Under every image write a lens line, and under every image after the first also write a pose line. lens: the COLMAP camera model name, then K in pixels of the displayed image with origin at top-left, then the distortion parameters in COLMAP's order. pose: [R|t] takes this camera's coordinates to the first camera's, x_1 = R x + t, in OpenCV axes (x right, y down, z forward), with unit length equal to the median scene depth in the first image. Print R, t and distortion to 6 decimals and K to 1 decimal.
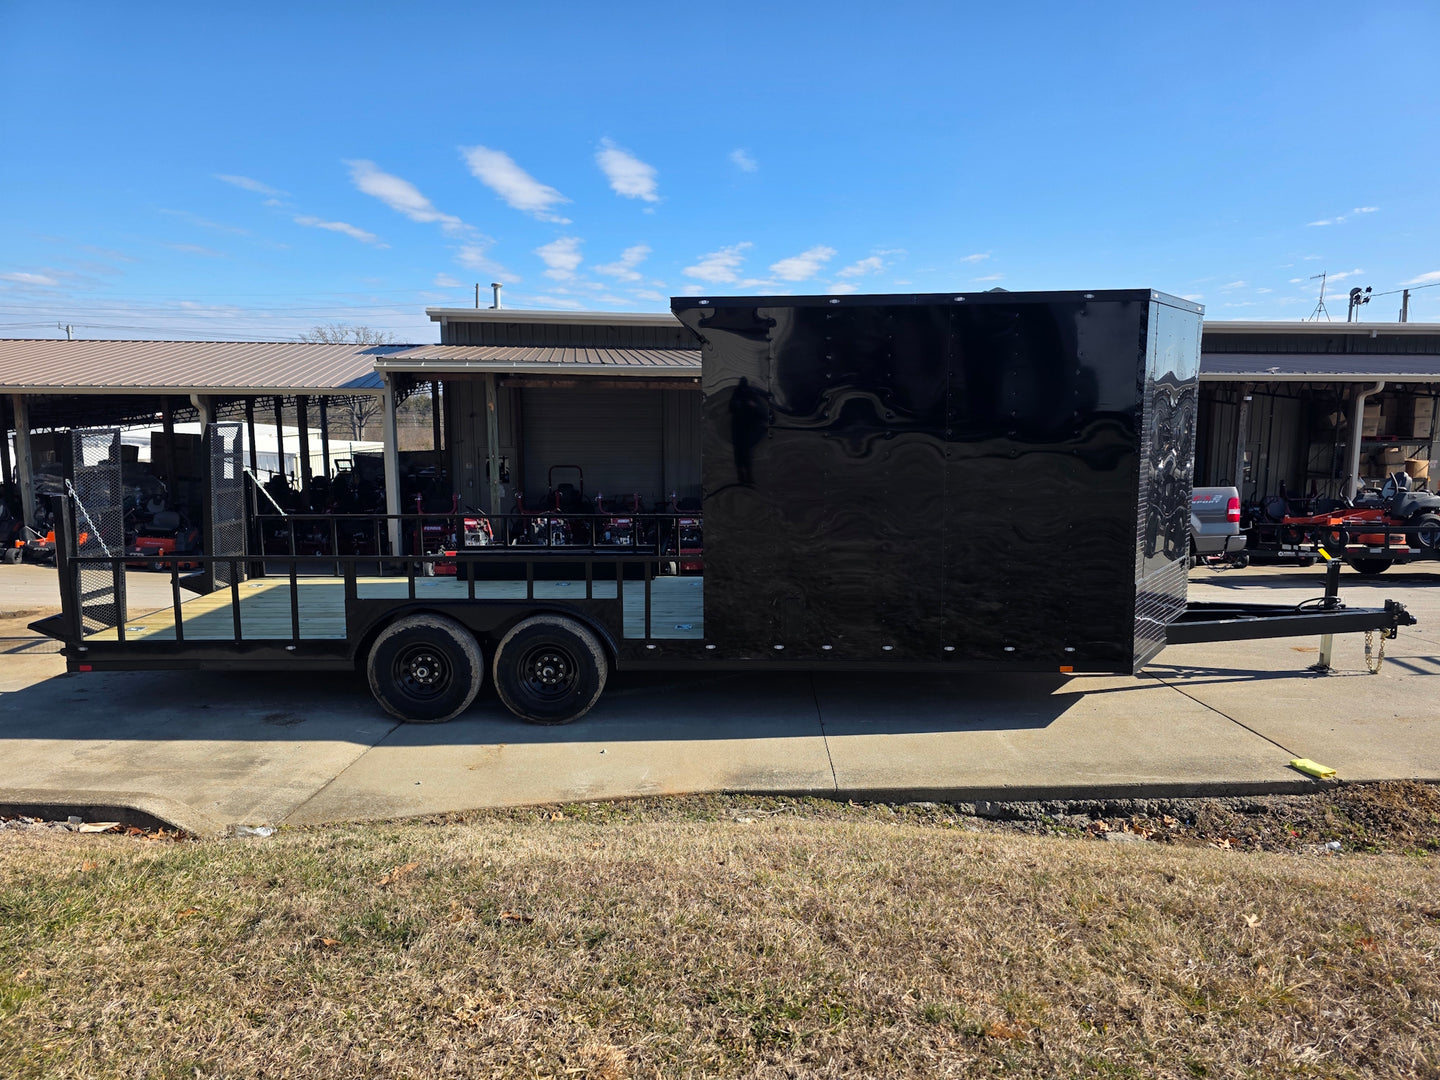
lens RADIAL K [[992.5, 0, 720.0], [0, 992.5, 540.0], [0, 0, 1]] dist [0.005035, -0.004467]
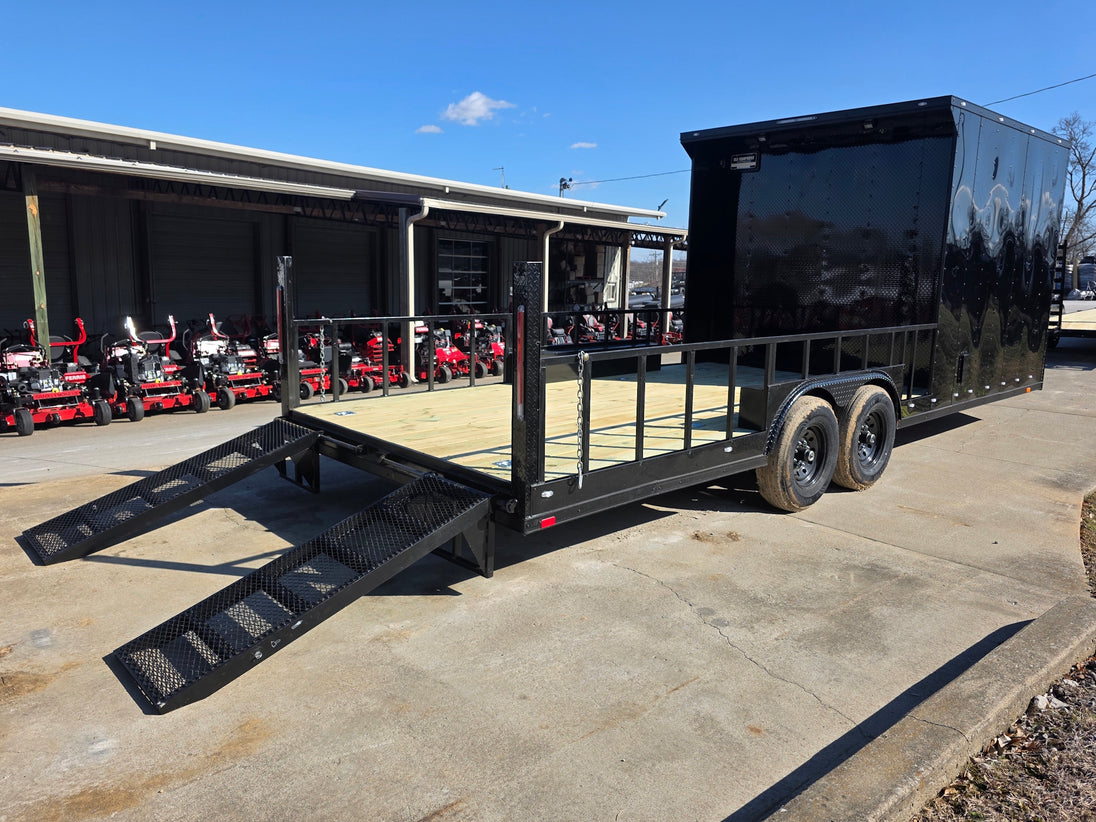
lens RADIAL K [[802.1, 0, 548.3], [0, 802.1, 402.1], [0, 0, 1]] dist [0.078232, -0.107533]
pose [[0.709003, -0.094860, 0.698796, -0.919982], [0.067261, 0.995491, 0.066893, 0.009766], [-0.701990, -0.000425, 0.712187, 0.555809]]
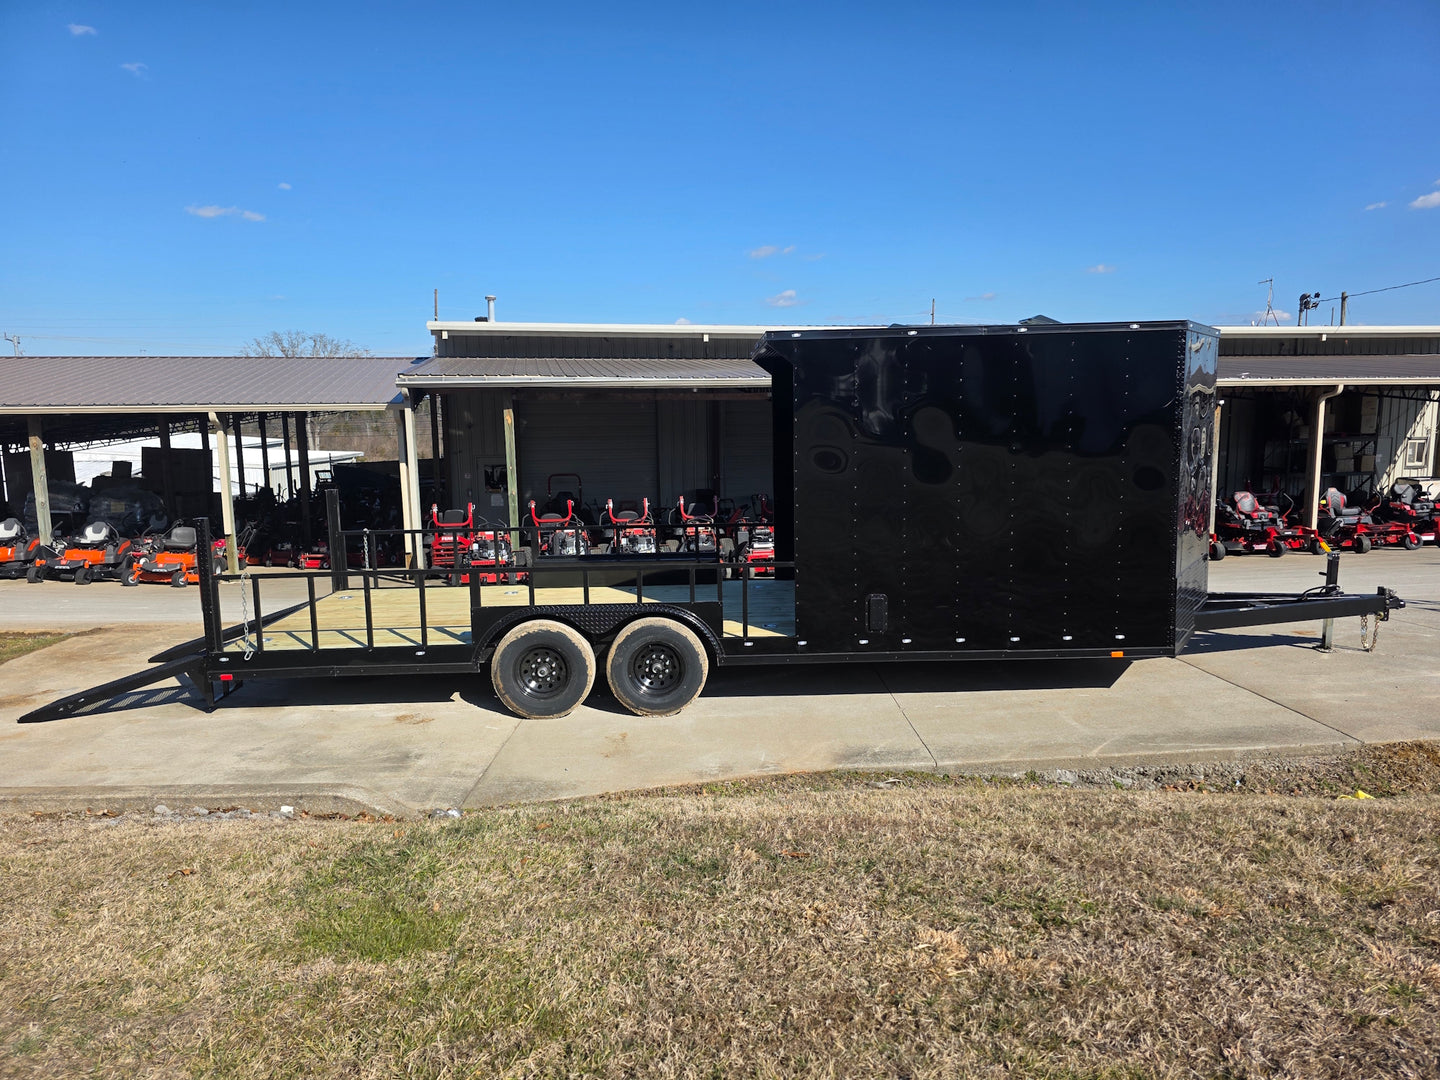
lens RADIAL K [[992.5, 0, 720.0], [0, 992.5, 540.0], [0, 0, 1]] dist [0.005035, -0.004467]
pose [[0.998605, -0.020323, 0.048744, -0.137481], [0.020397, 0.999791, -0.001013, -0.007622], [-0.048713, 0.002006, 0.998811, -0.098147]]
